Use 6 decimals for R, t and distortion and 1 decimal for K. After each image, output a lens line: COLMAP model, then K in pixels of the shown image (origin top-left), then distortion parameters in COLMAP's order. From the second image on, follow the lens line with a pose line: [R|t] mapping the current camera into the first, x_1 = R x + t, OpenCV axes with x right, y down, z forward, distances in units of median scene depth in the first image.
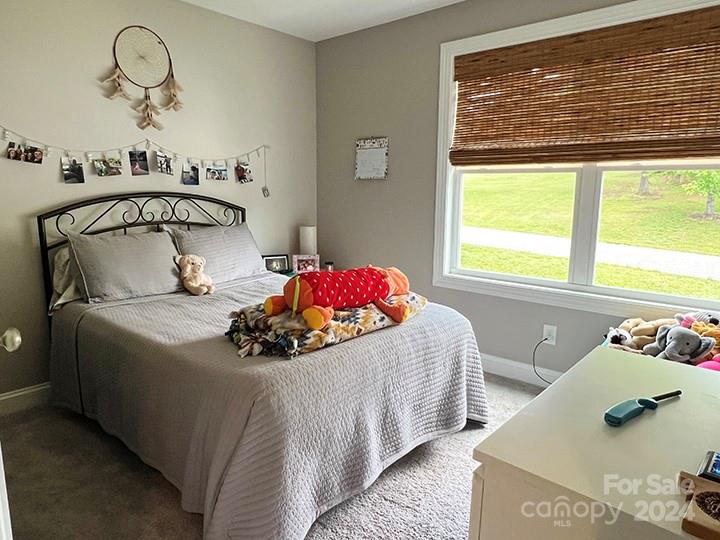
lens RADIAL K [[491.9, 0, 360.0], [0, 491.9, 270.0], [0, 0, 1]] dist [0.010532, 0.001125]
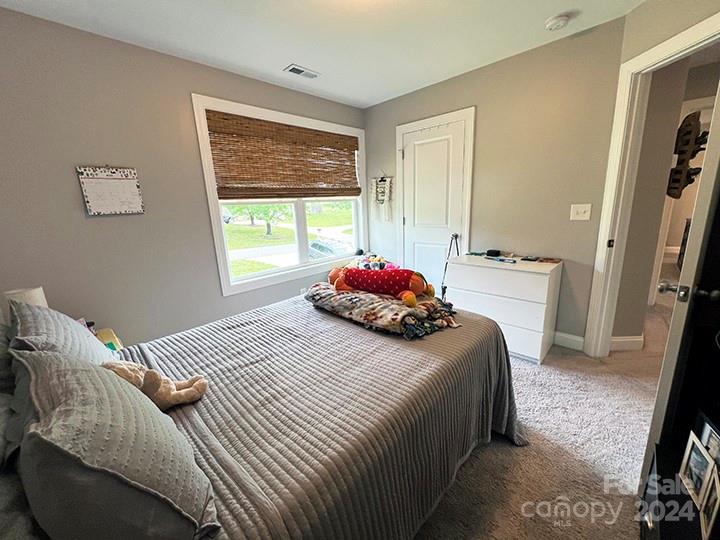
lens RADIAL K [[286.3, 0, 360.0], [0, 286.3, 270.0], [0, 0, 1]] dist [-0.001636, 0.000363]
pose [[0.042263, -0.231534, 0.971908, -0.578718], [0.209895, 0.953126, 0.217932, -0.130037], [-0.976810, 0.194788, 0.088880, 0.652557]]
